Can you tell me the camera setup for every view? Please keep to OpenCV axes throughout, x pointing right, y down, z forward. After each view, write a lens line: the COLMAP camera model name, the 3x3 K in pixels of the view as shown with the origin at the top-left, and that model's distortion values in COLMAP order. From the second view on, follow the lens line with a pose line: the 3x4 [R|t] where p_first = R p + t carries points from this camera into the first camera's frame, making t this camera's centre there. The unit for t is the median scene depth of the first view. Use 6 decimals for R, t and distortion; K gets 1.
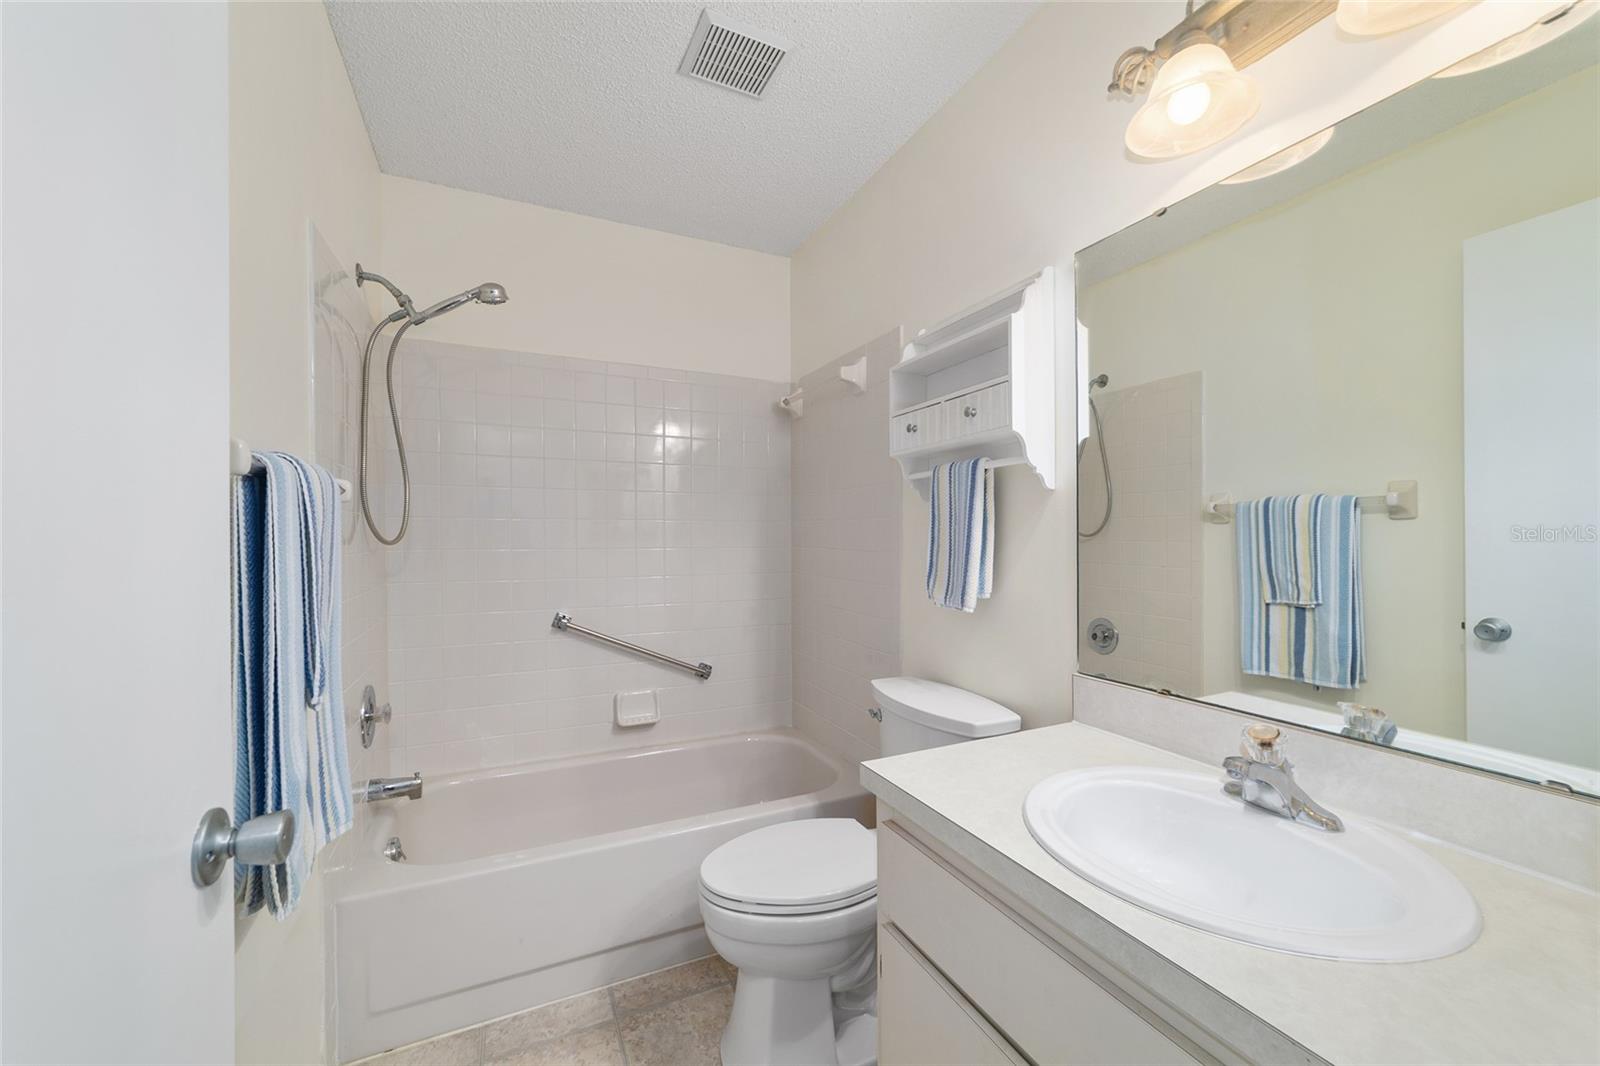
lens RADIAL K [[612.2, 0, 796.9], [0, 612.2, 536.7], [0, 0, 1]] dist [-0.017432, 0.008223]
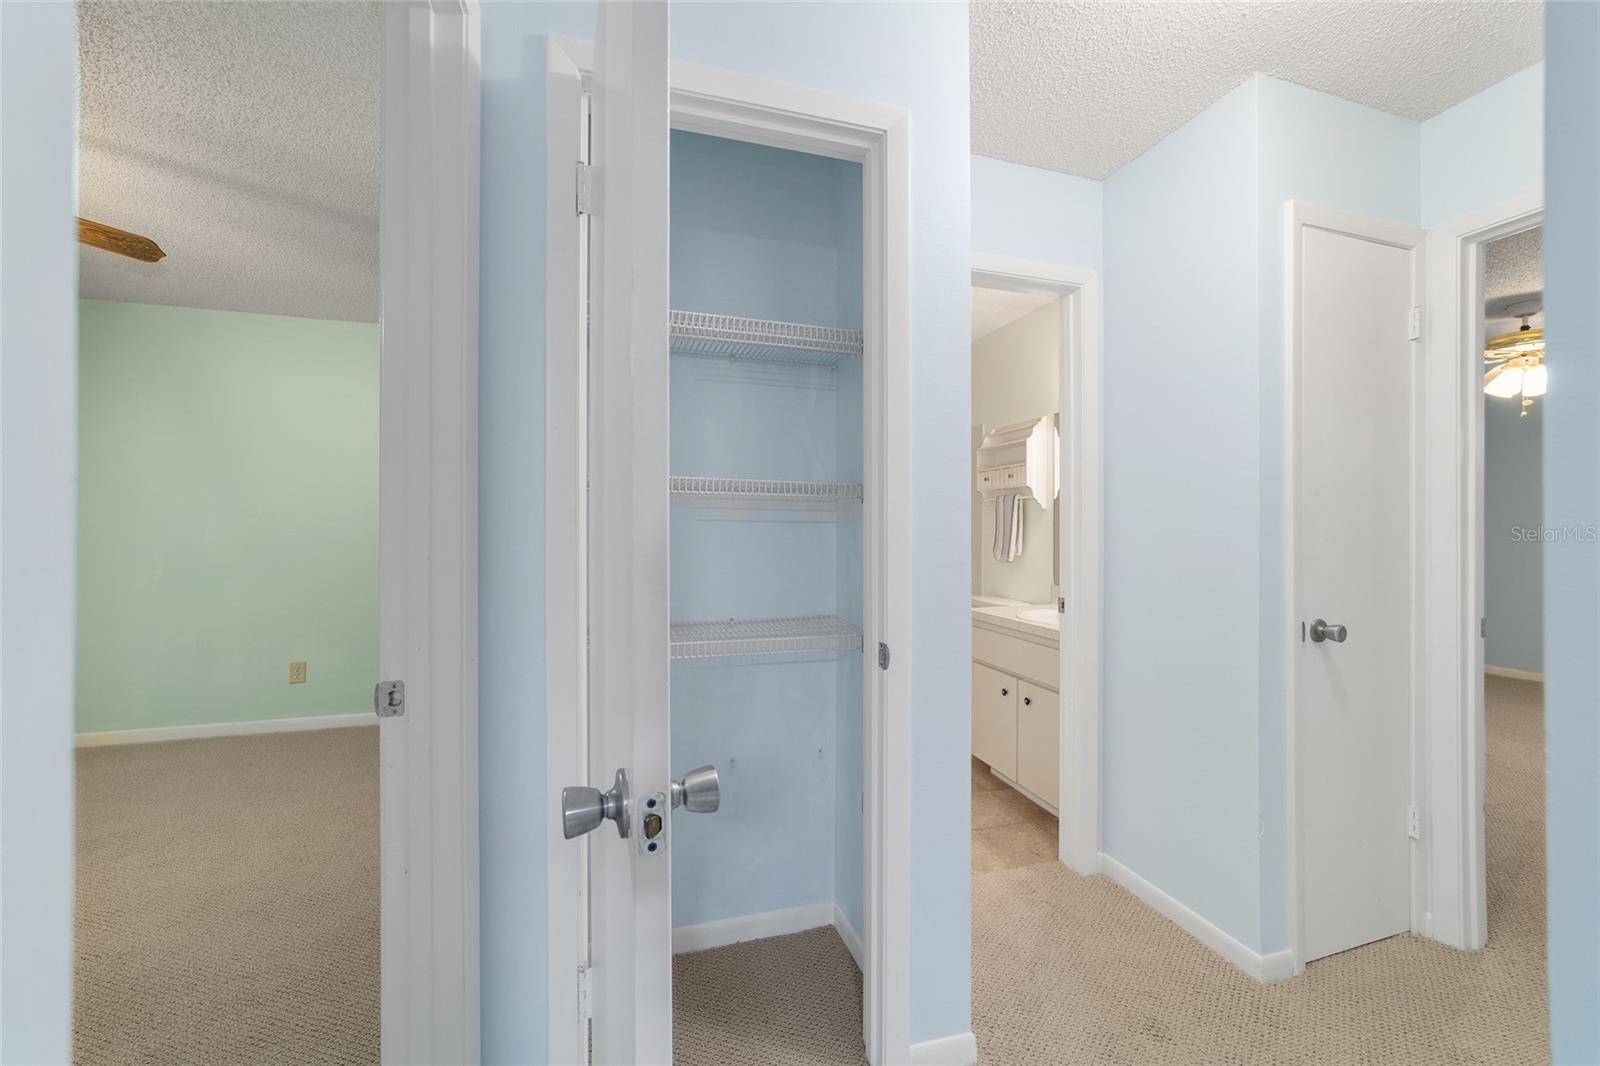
lens RADIAL K [[612.2, 0, 803.4], [0, 612.2, 529.9], [0, 0, 1]] dist [-0.017432, 0.008223]
pose [[0.990065, 0.009444, -0.140291, -0.169251], [-0.008848, 0.999949, 0.004870, 0.001156], [0.140330, -0.003580, 0.990098, -1.383543]]
